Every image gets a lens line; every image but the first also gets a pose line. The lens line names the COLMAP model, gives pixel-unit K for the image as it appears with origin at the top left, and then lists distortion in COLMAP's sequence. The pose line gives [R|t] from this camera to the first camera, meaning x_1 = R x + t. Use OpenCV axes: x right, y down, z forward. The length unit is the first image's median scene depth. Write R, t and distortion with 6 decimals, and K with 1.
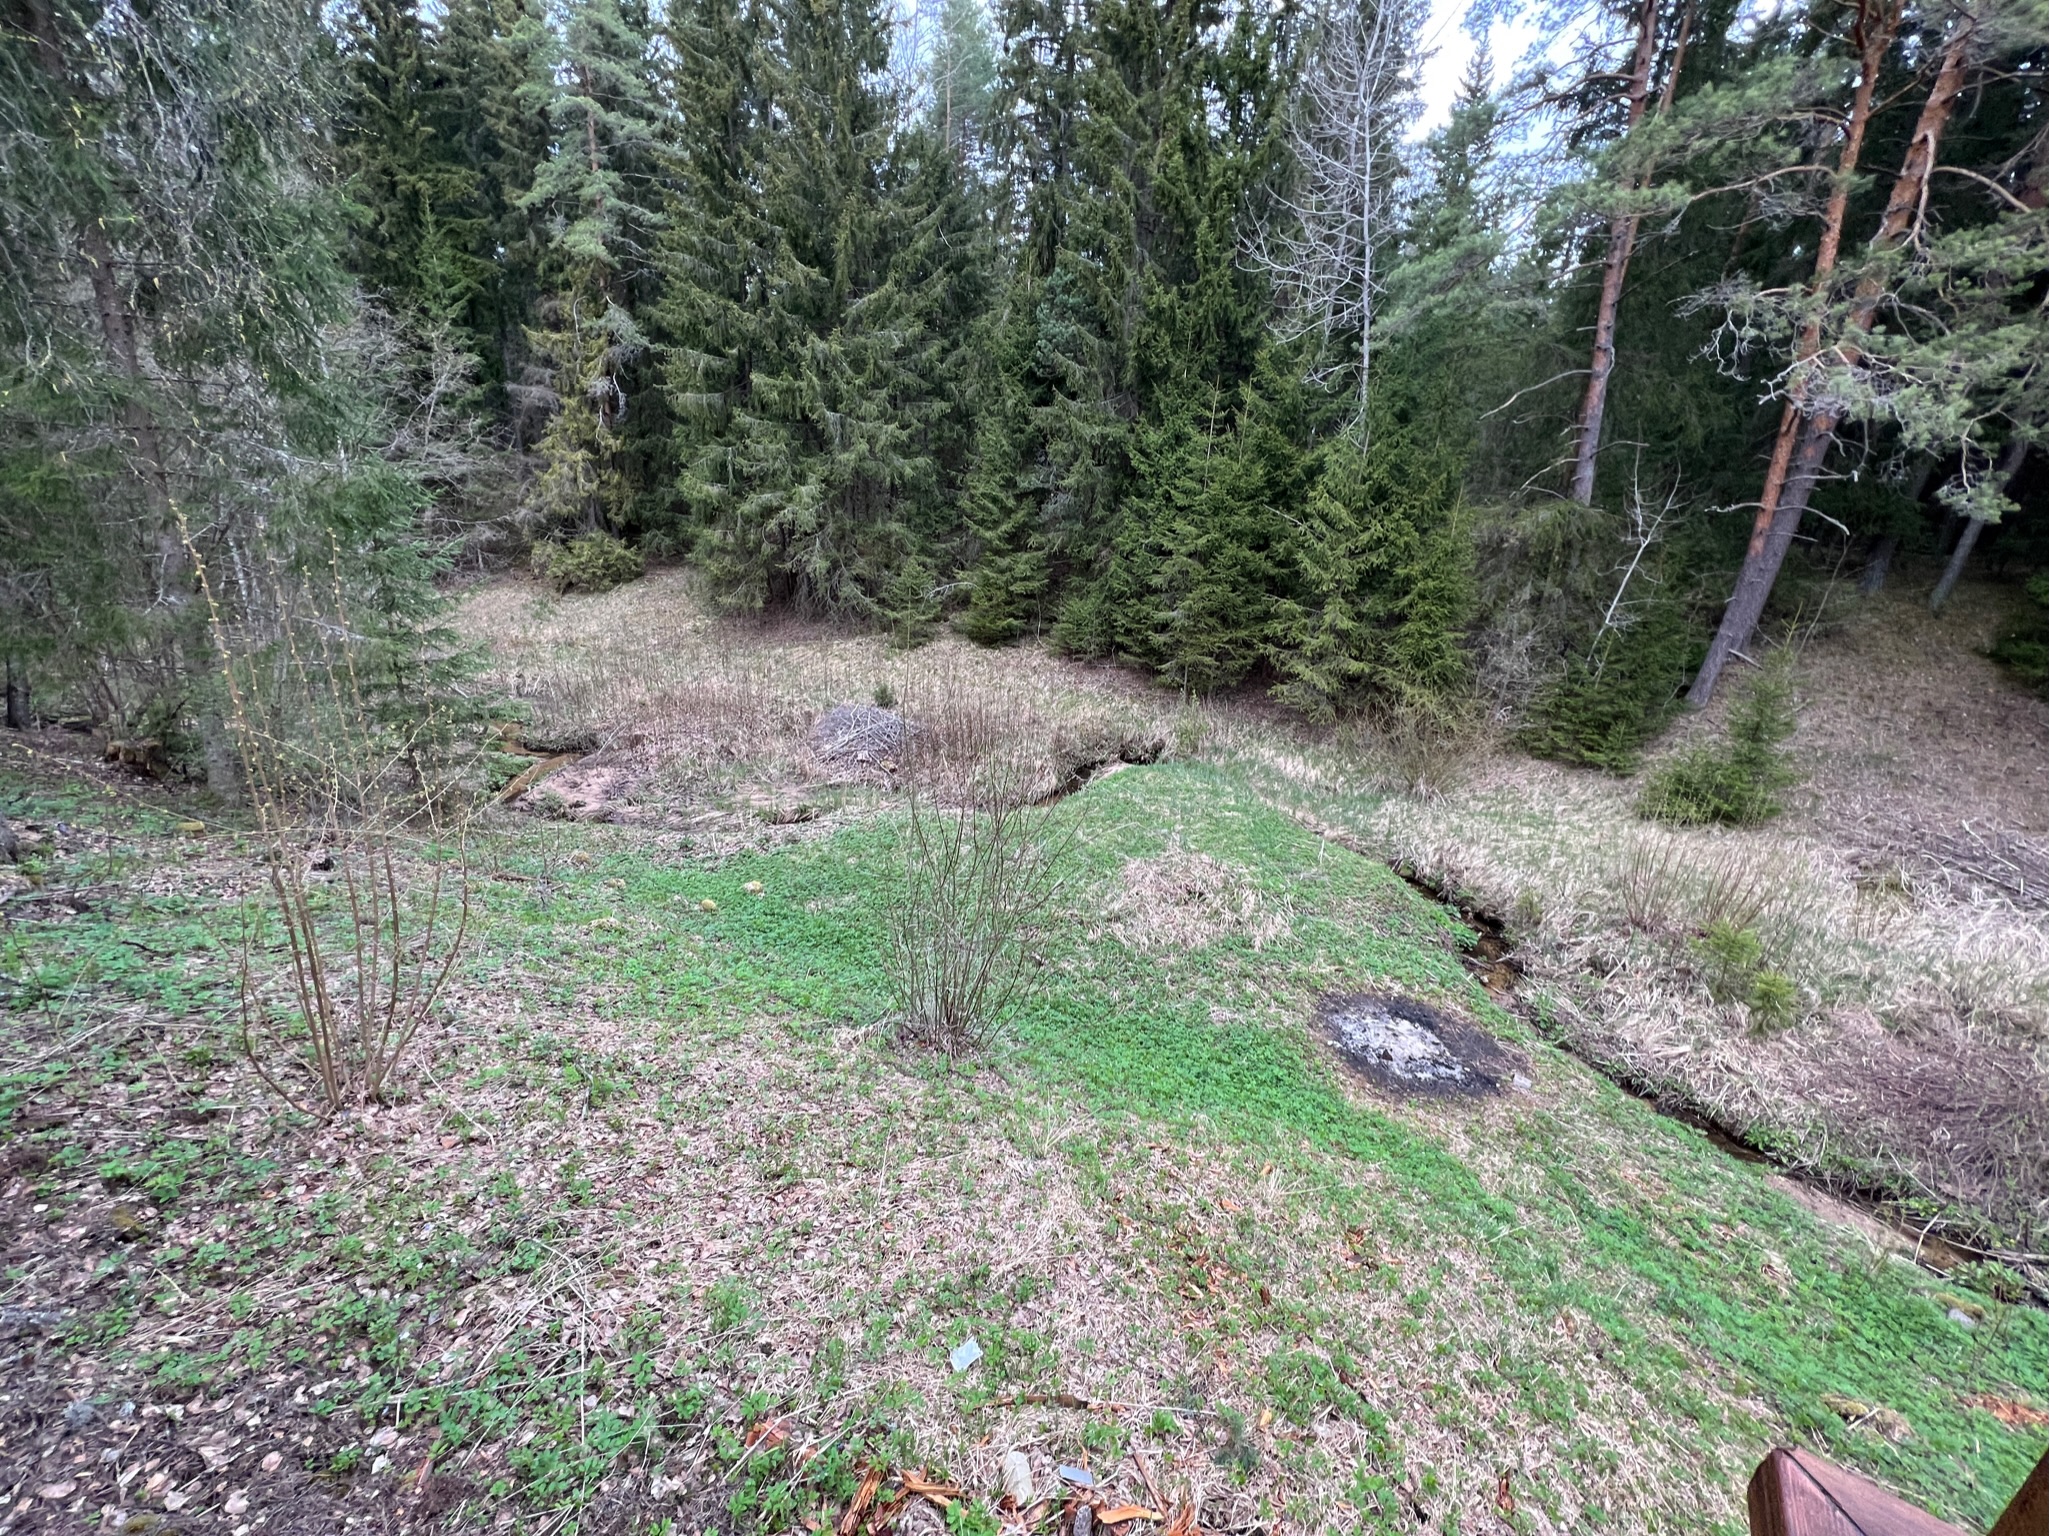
lens RADIAL K [[808.0, 0, 1028.5], [0, 808.0, 771.3], [0, 0, 1]] dist [0.002257, -0.000924]
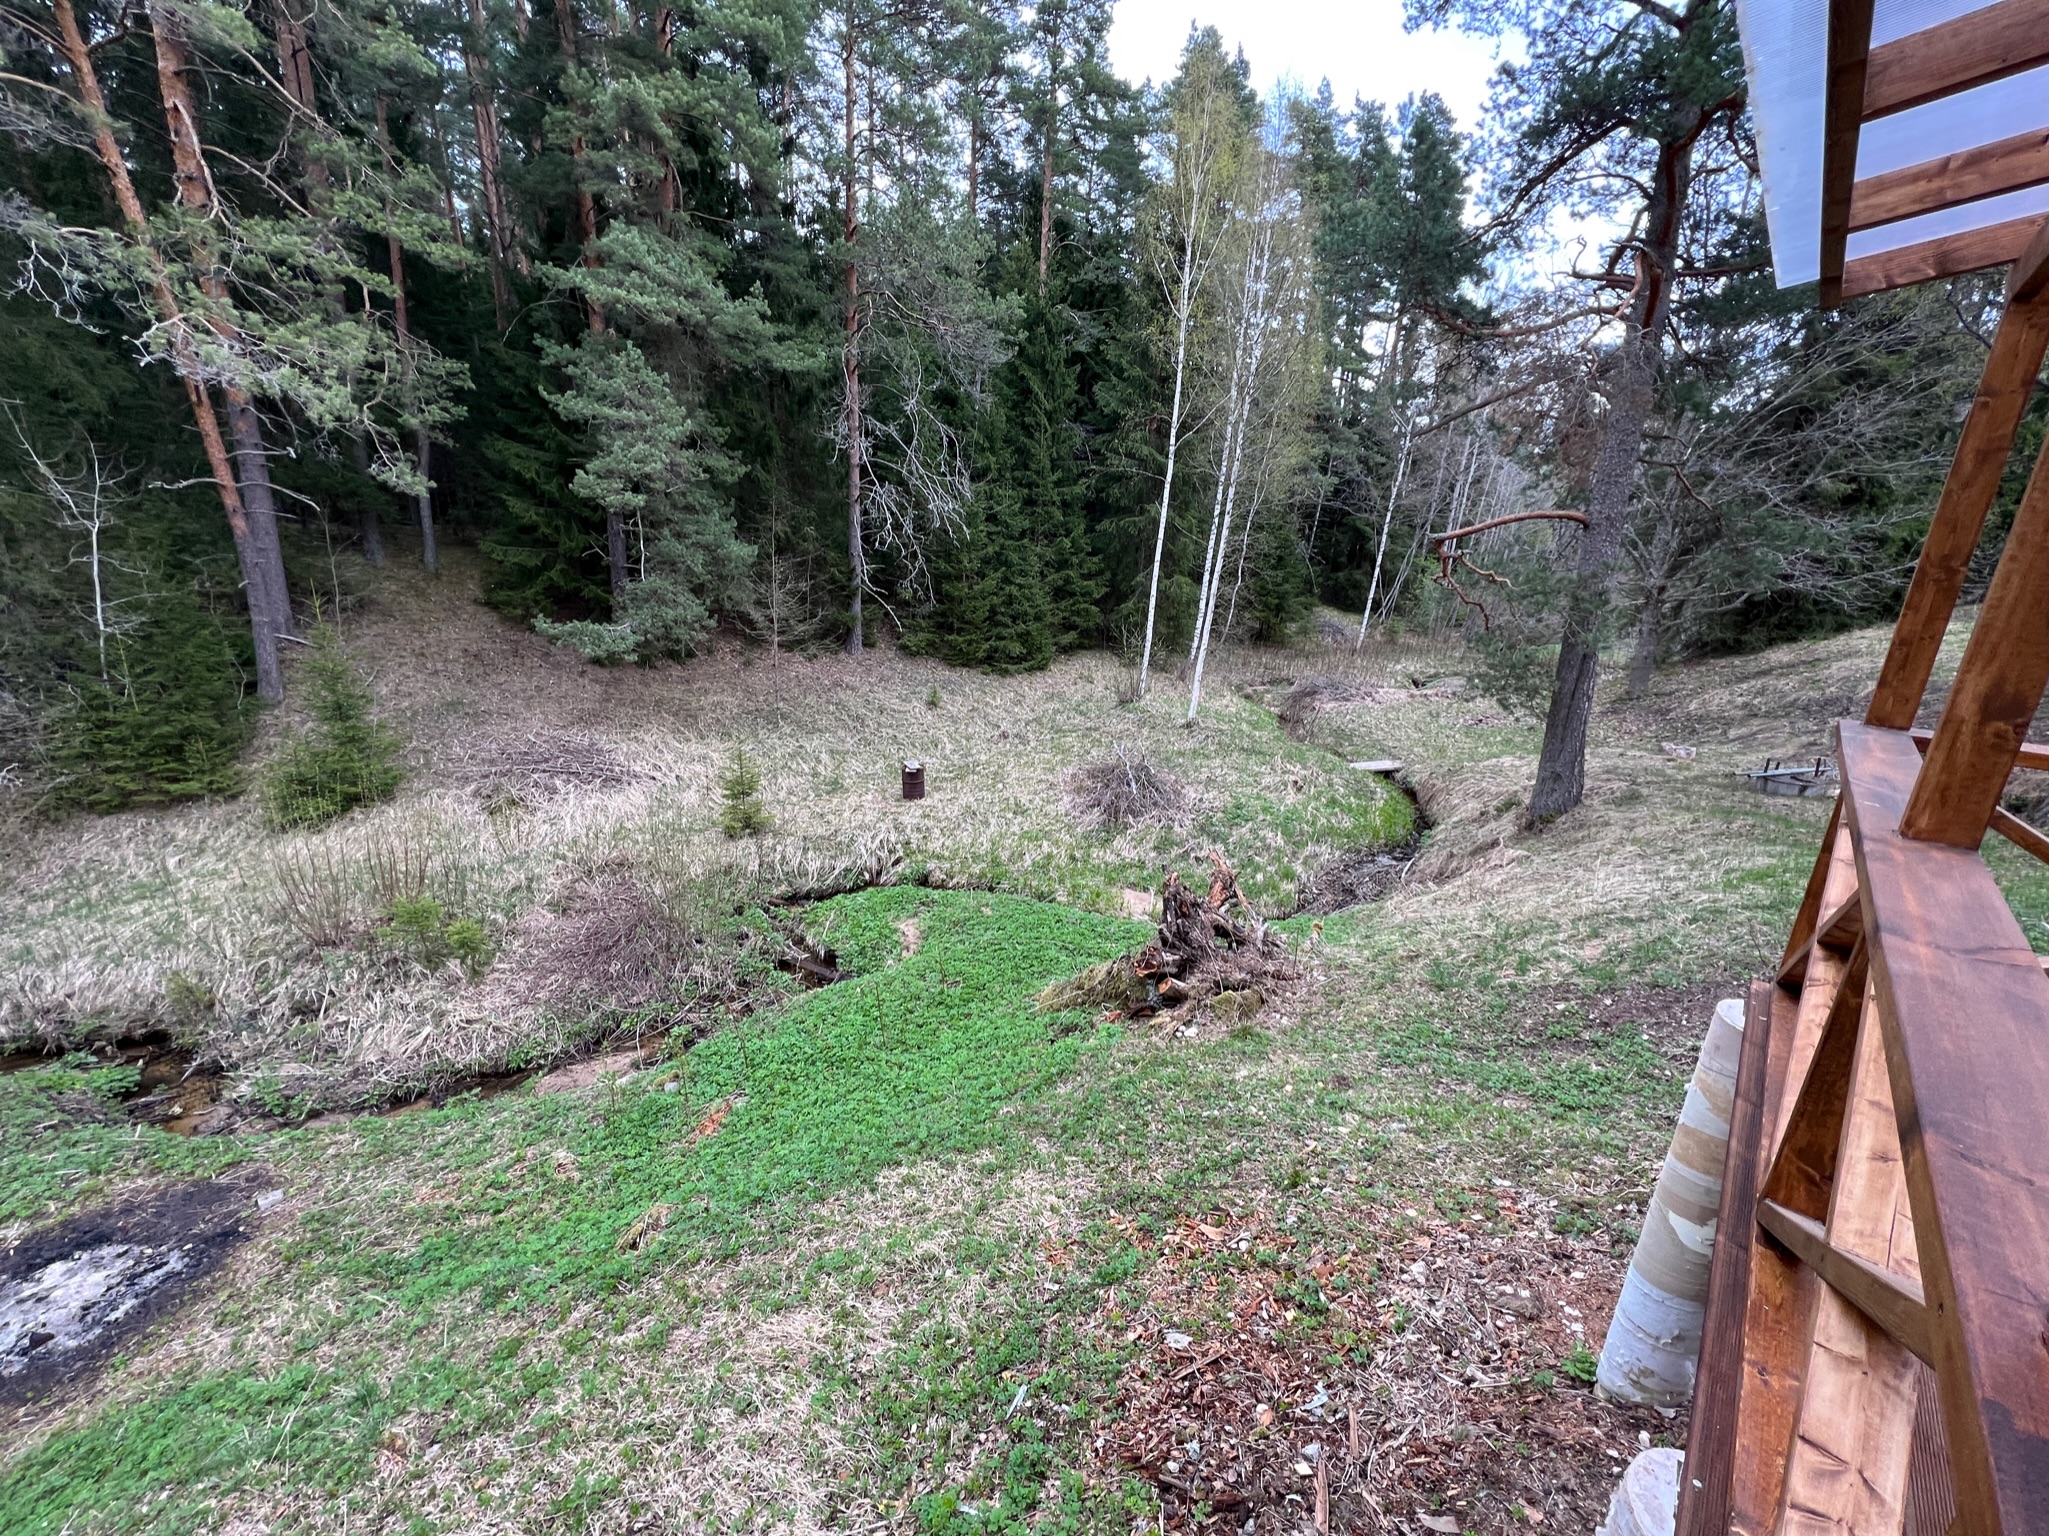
lens RADIAL K [[808.0, 0, 1025.0], [0, 808.0, 769.2], [0, 0, 1]] dist [0.002257, -0.000924]
pose [[0.134762, -0.326899, 0.935402, 0.044391], [0.306158, 0.911559, 0.274458, 0.000991], [-0.942394, 0.249394, 0.222926, 0.002487]]
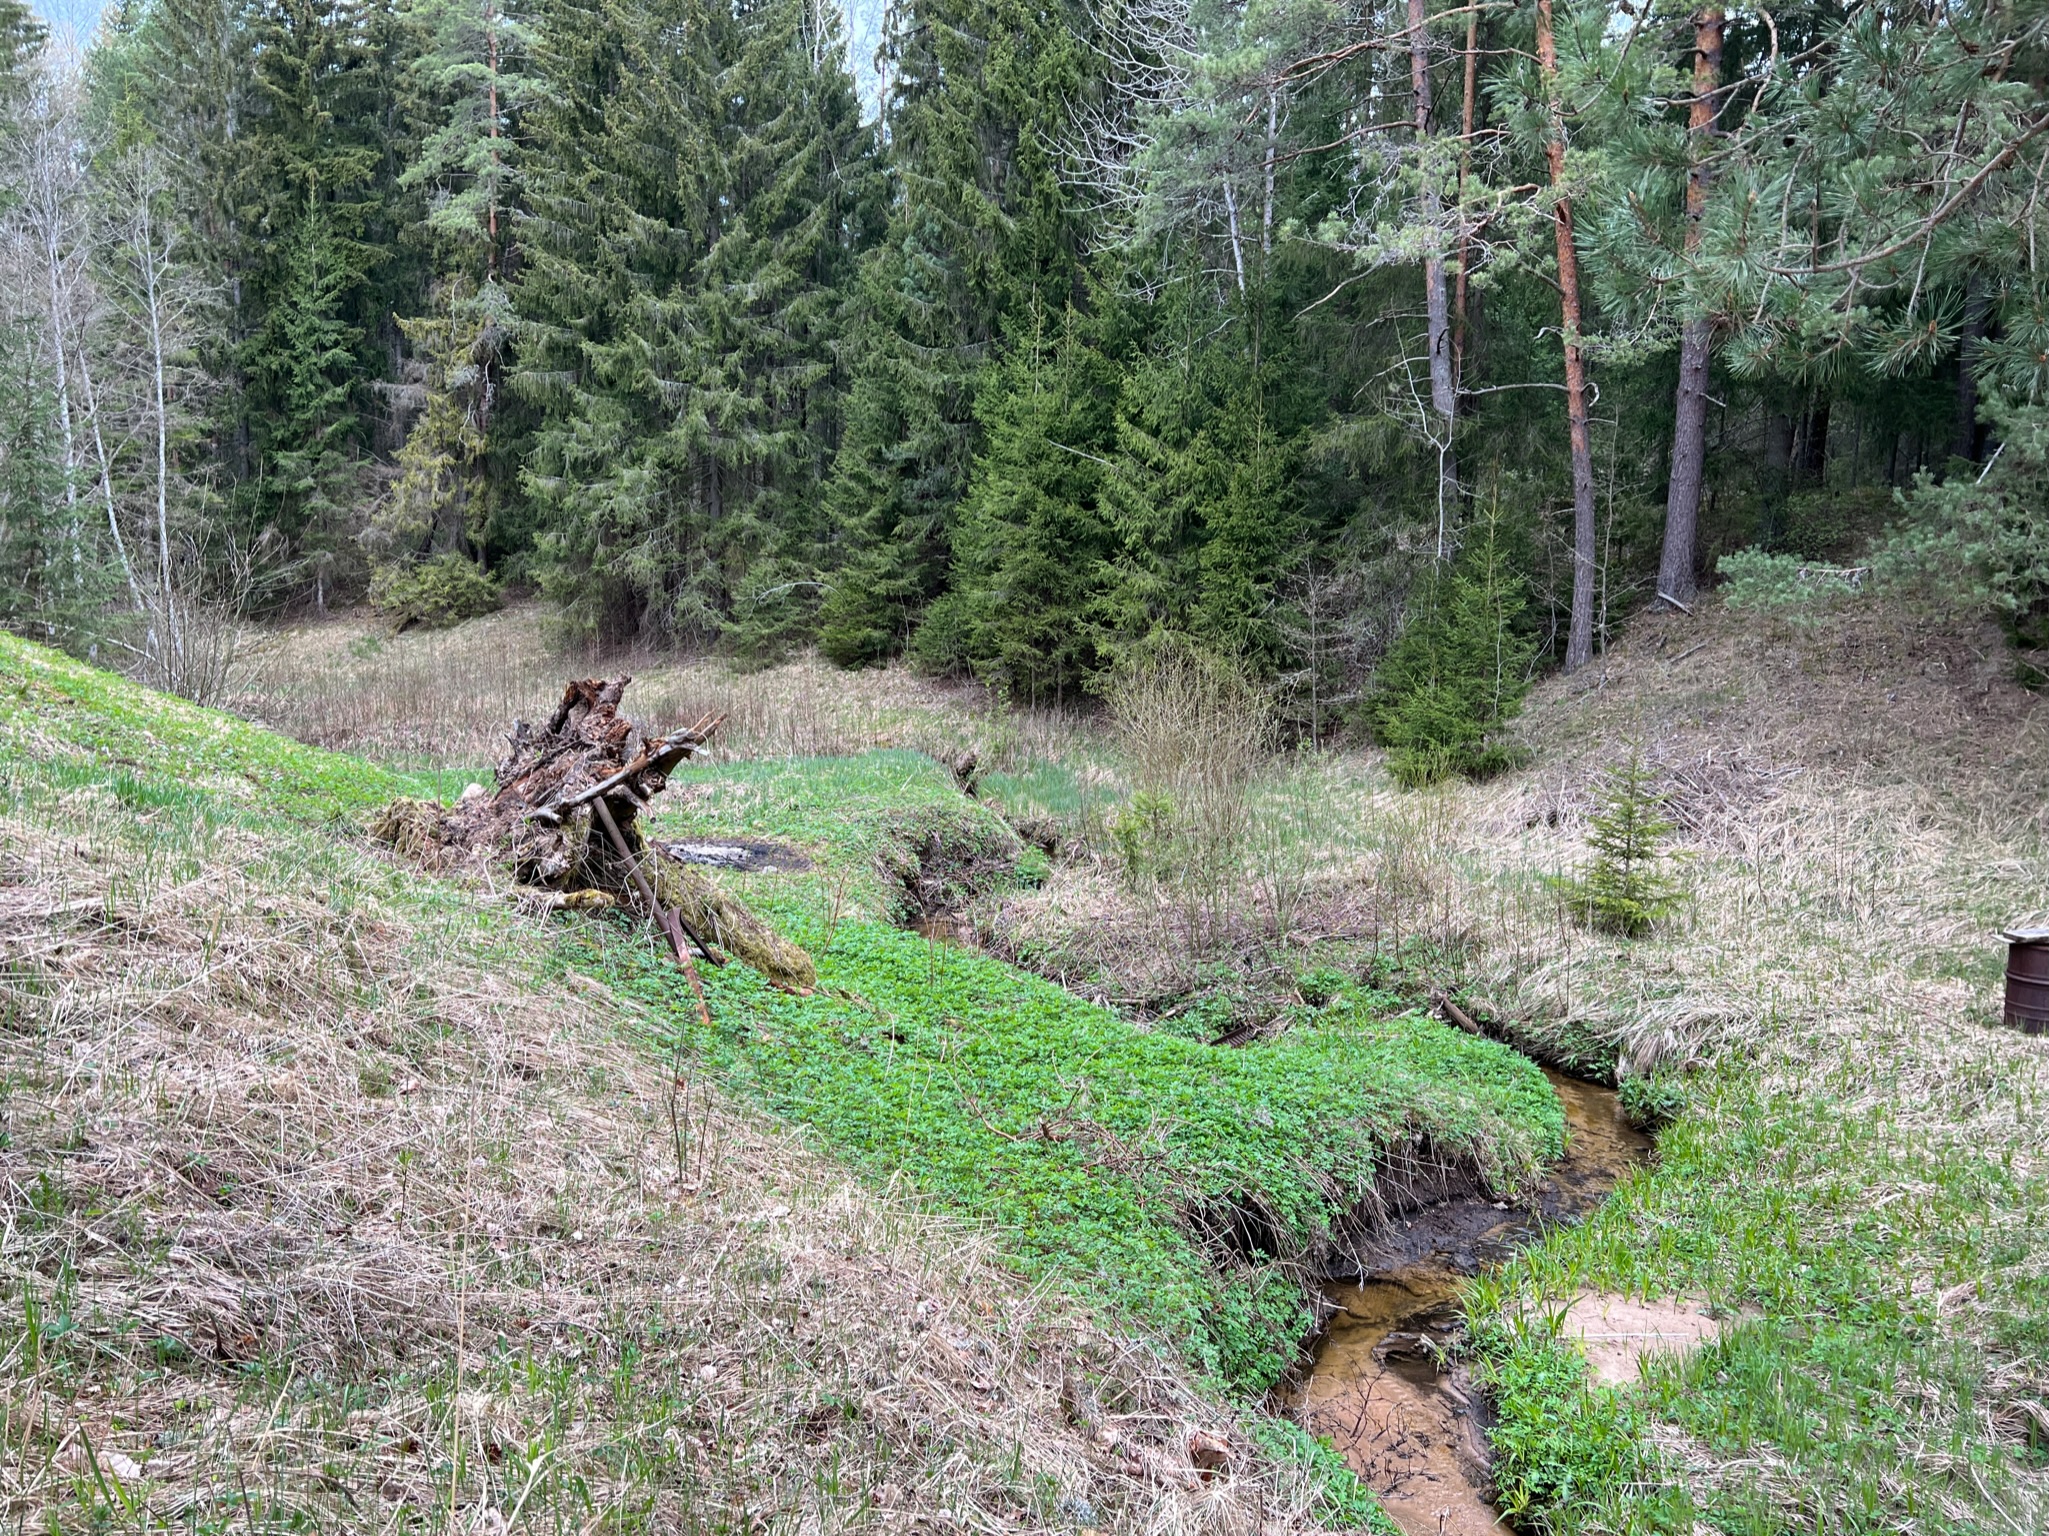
lens RADIAL K [[1531.2, 0, 1017.5], [0, 1531.2, 779.3], [0, 0, 1]] dist [0.023474, -0.029994]
pose [[0.964750, 0.011375, -0.262922, 0.687439], [-0.064598, 0.978736, -0.194689, 0.302557], [0.255117, 0.204811, 0.944970, -0.378609]]
